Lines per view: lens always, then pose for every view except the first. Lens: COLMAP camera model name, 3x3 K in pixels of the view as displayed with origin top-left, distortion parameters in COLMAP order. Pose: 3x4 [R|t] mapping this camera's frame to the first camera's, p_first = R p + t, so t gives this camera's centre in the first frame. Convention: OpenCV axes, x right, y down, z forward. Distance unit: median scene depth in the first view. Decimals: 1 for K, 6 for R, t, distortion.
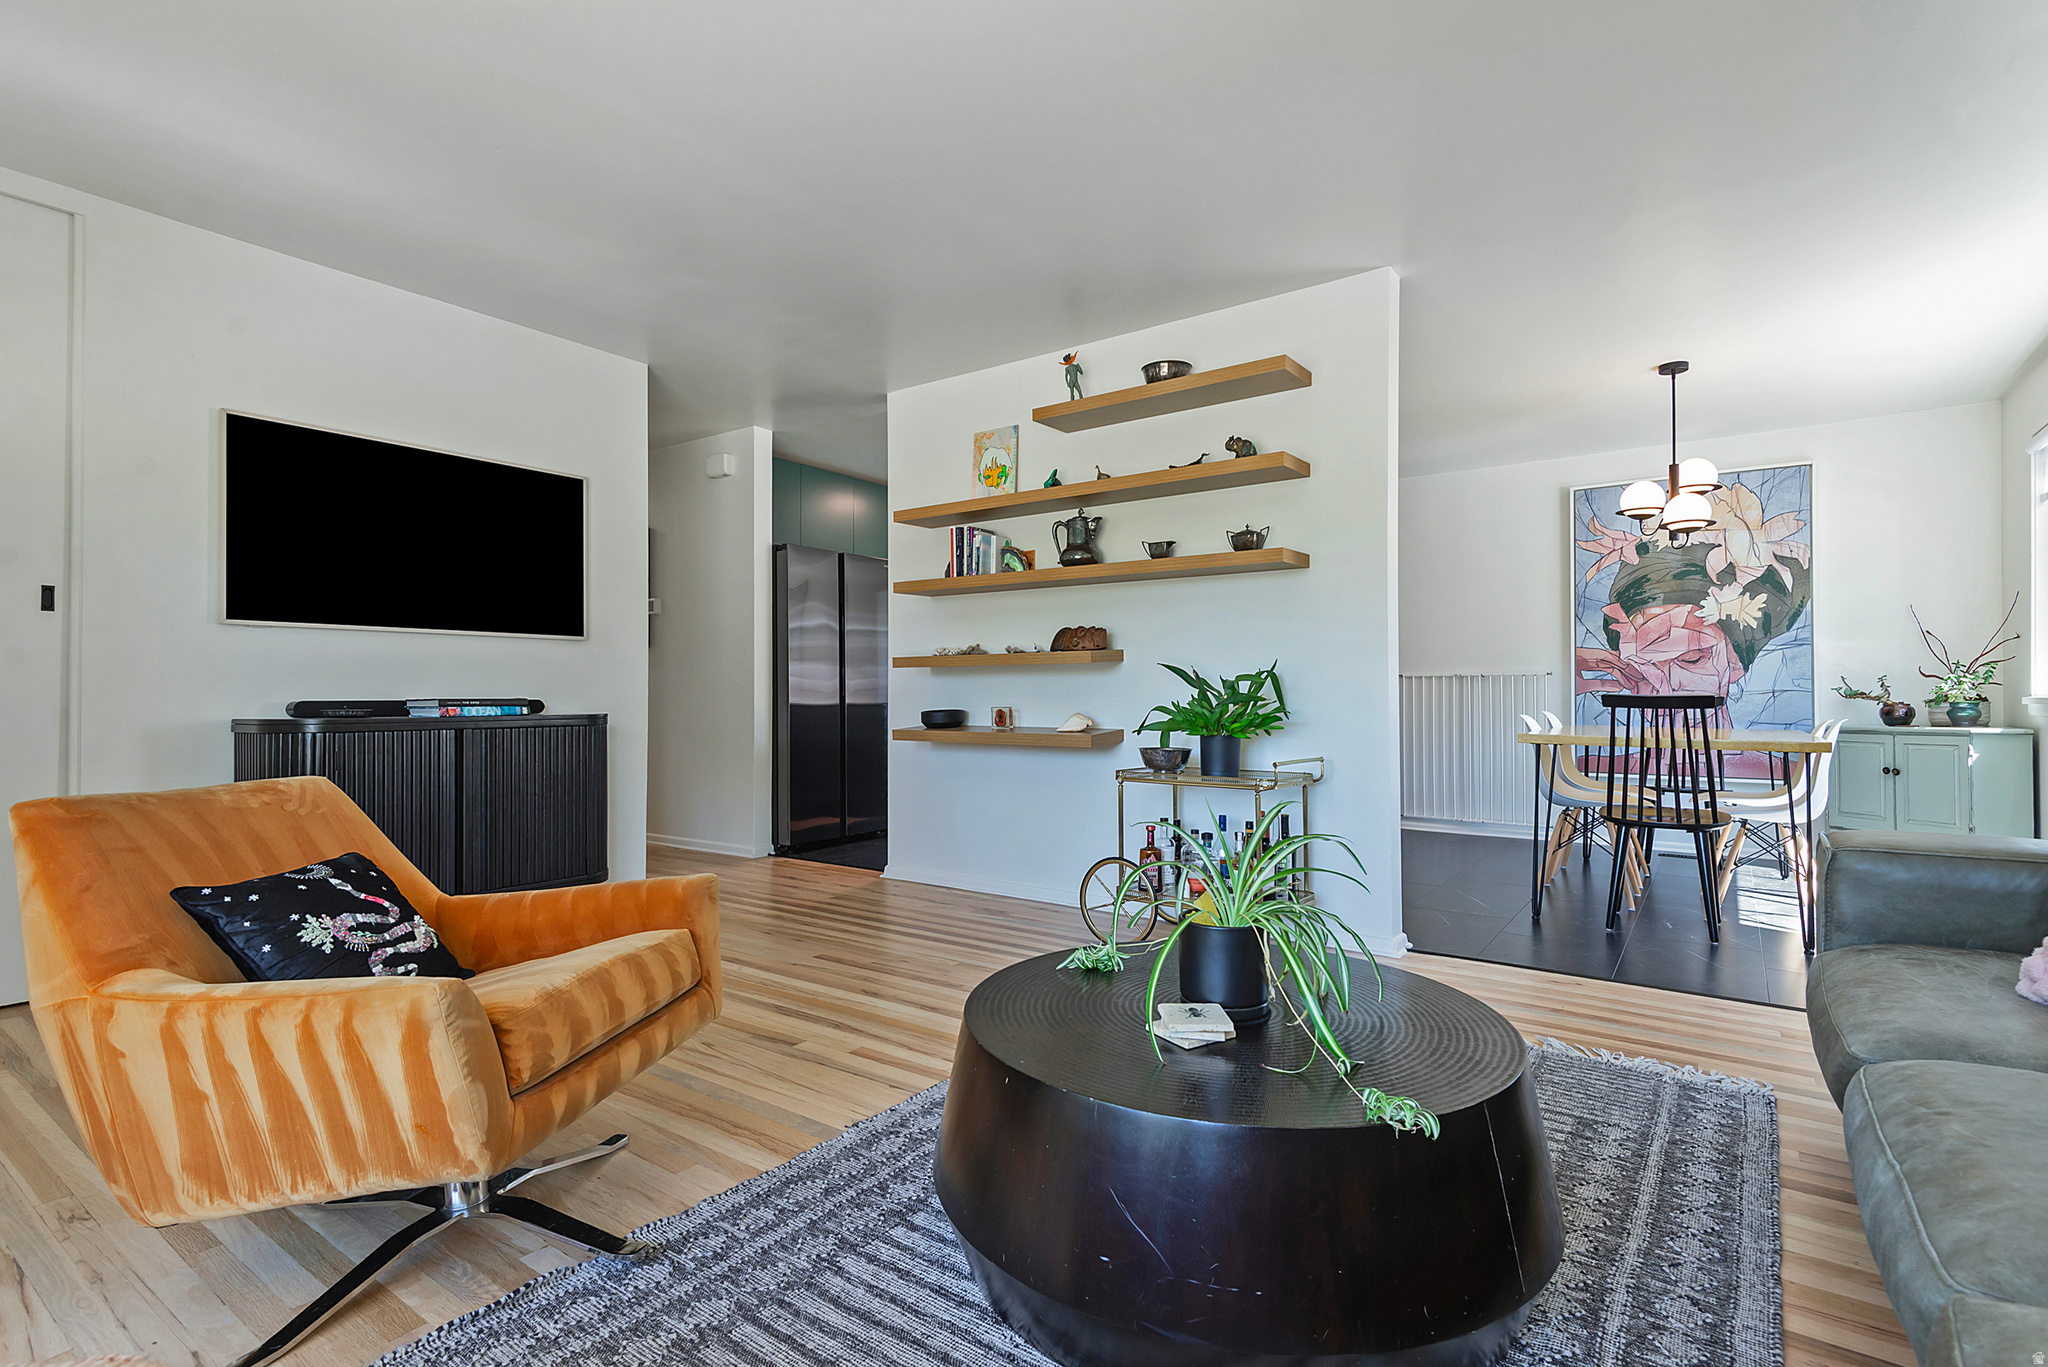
lens RADIAL K [[952.7, 0, 1040.6], [0, 952.7, 676.2], [0, 0, 1]] dist [0.018586, -0.028014]
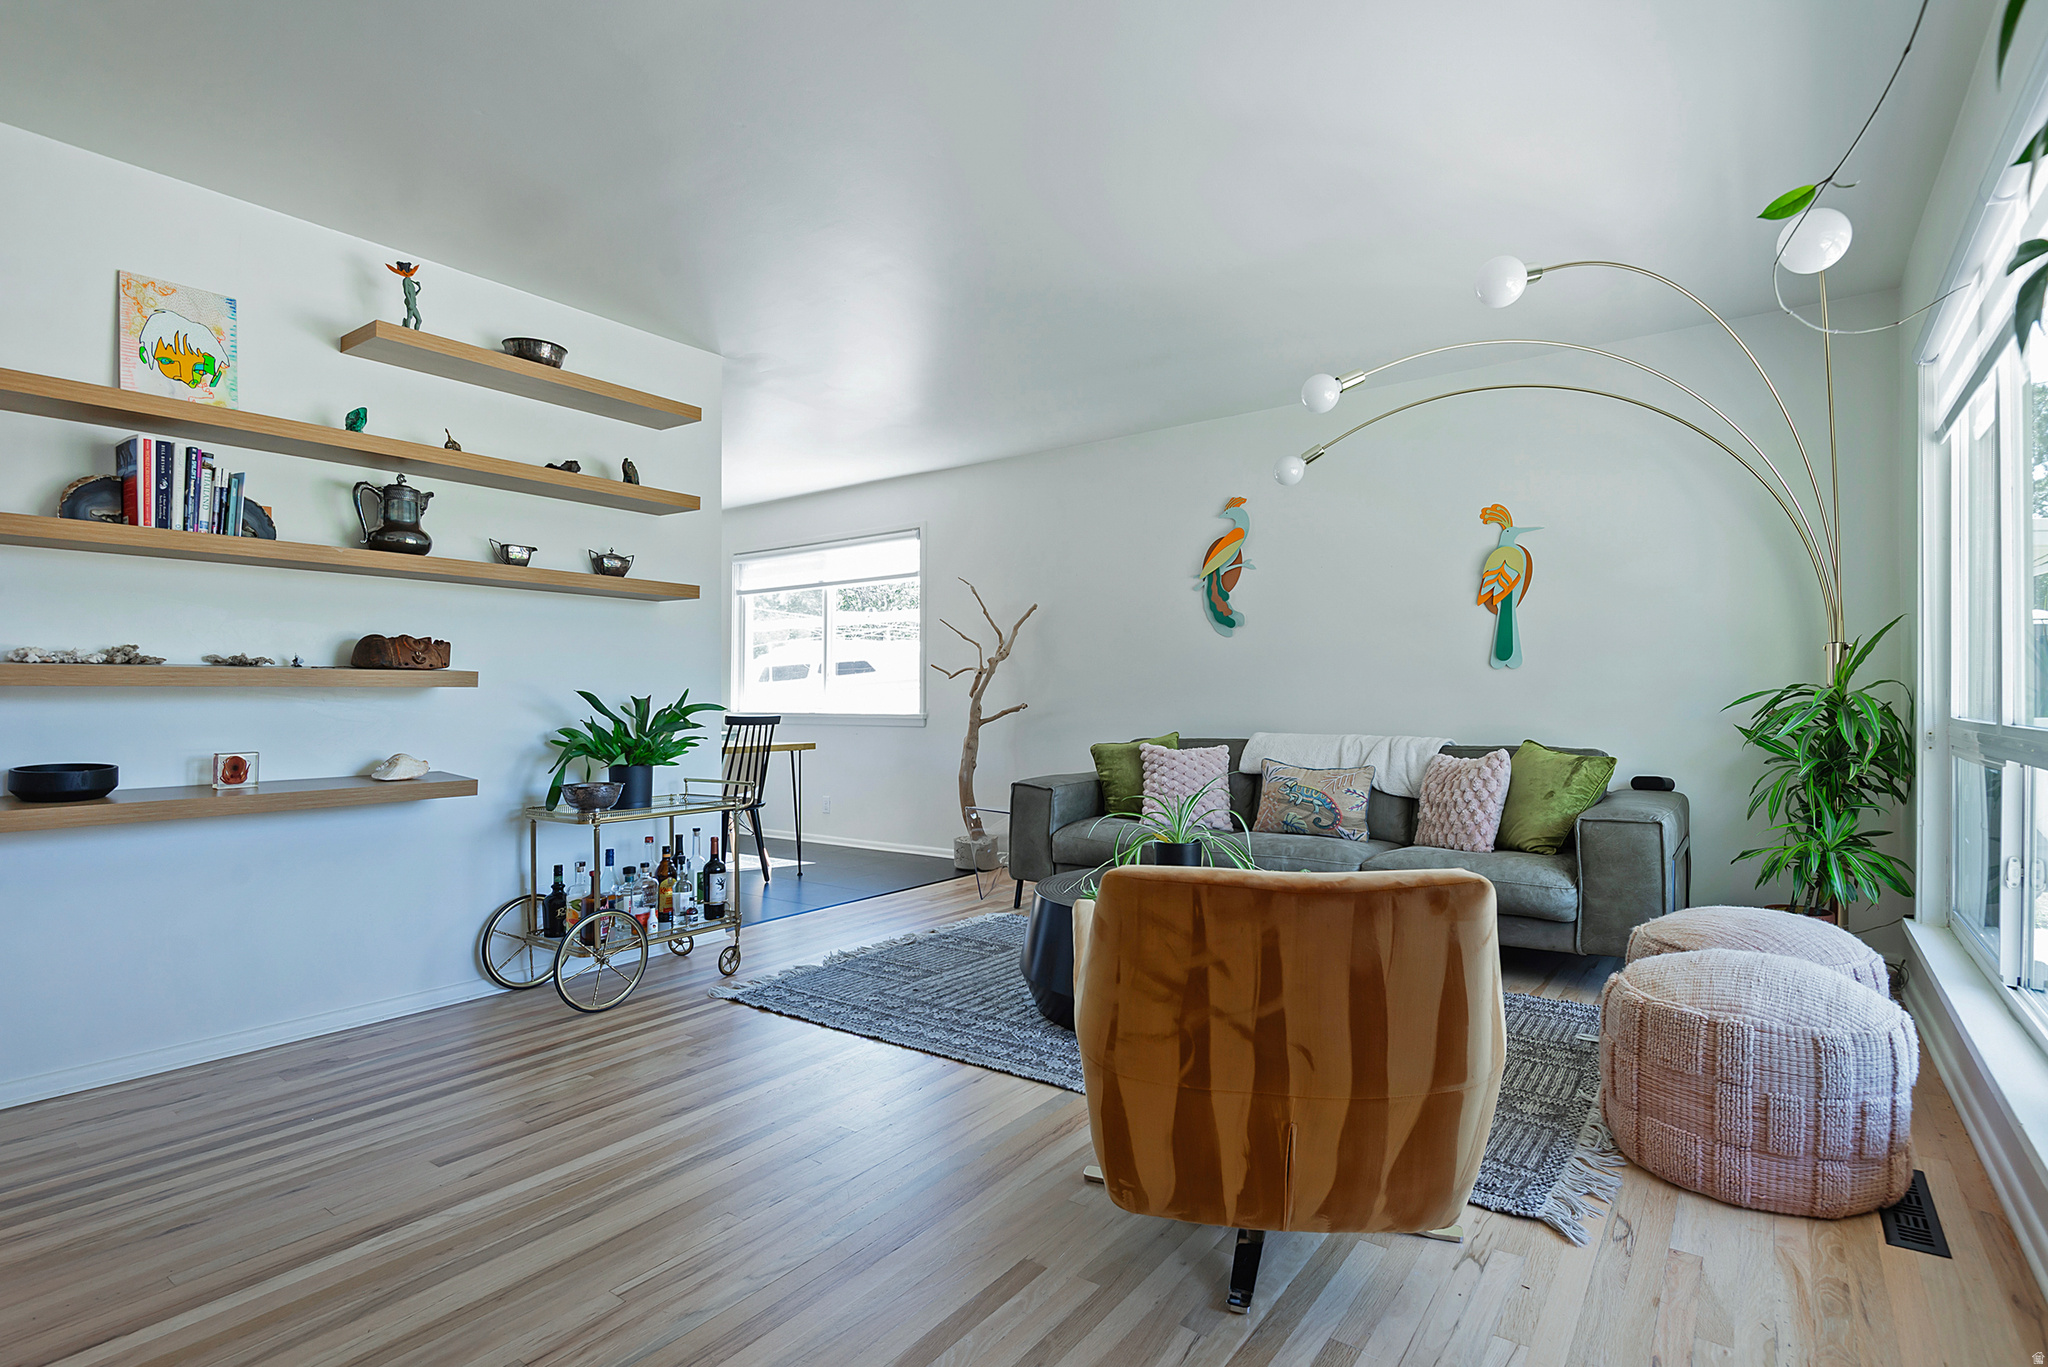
lens RADIAL K [[986.0, 0, 1037.3], [0, 986.0, 681.1], [0, 0, 1]] dist [0.028892, -0.023857]
pose [[0.015743, 0.015696, 0.999753, -0.576580], [-0.012515, 0.999802, -0.015500, -0.008721], [-0.999798, -0.012268, 0.015936, 0.400973]]
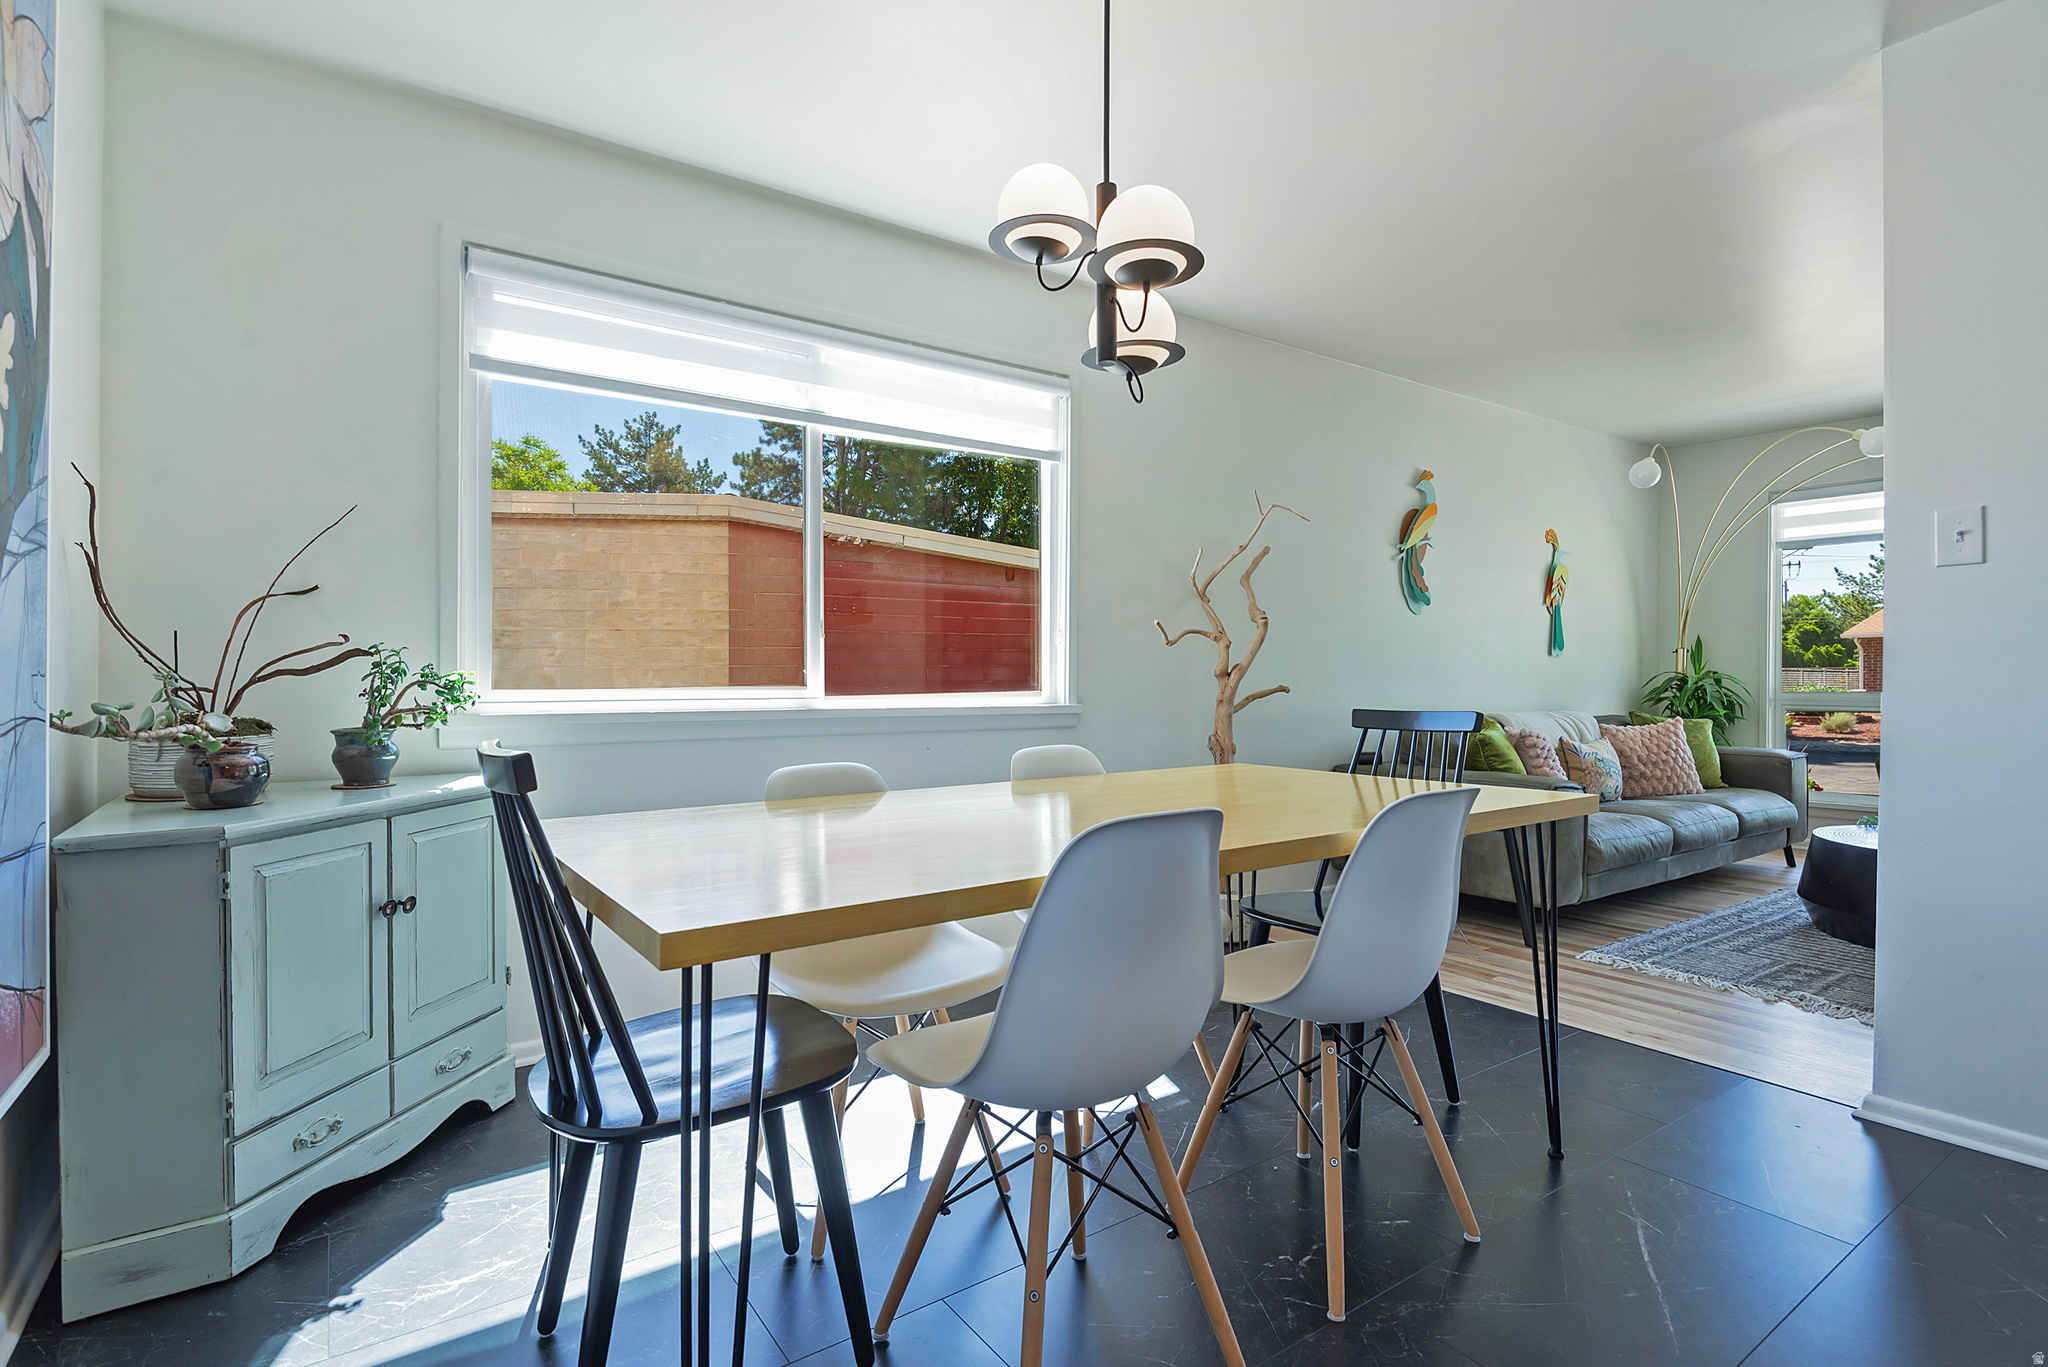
lens RADIAL K [[986.0, 0, 1037.3], [0, 986.0, 681.1], [0, 0, 1]] dist [0.028892, -0.023857]
pose [[-0.935646, -0.014602, 0.352636, 0.460090], [-0.017331, 0.999839, -0.004582, 0.005275], [-0.352513, -0.010398, -0.935749, 1.284187]]
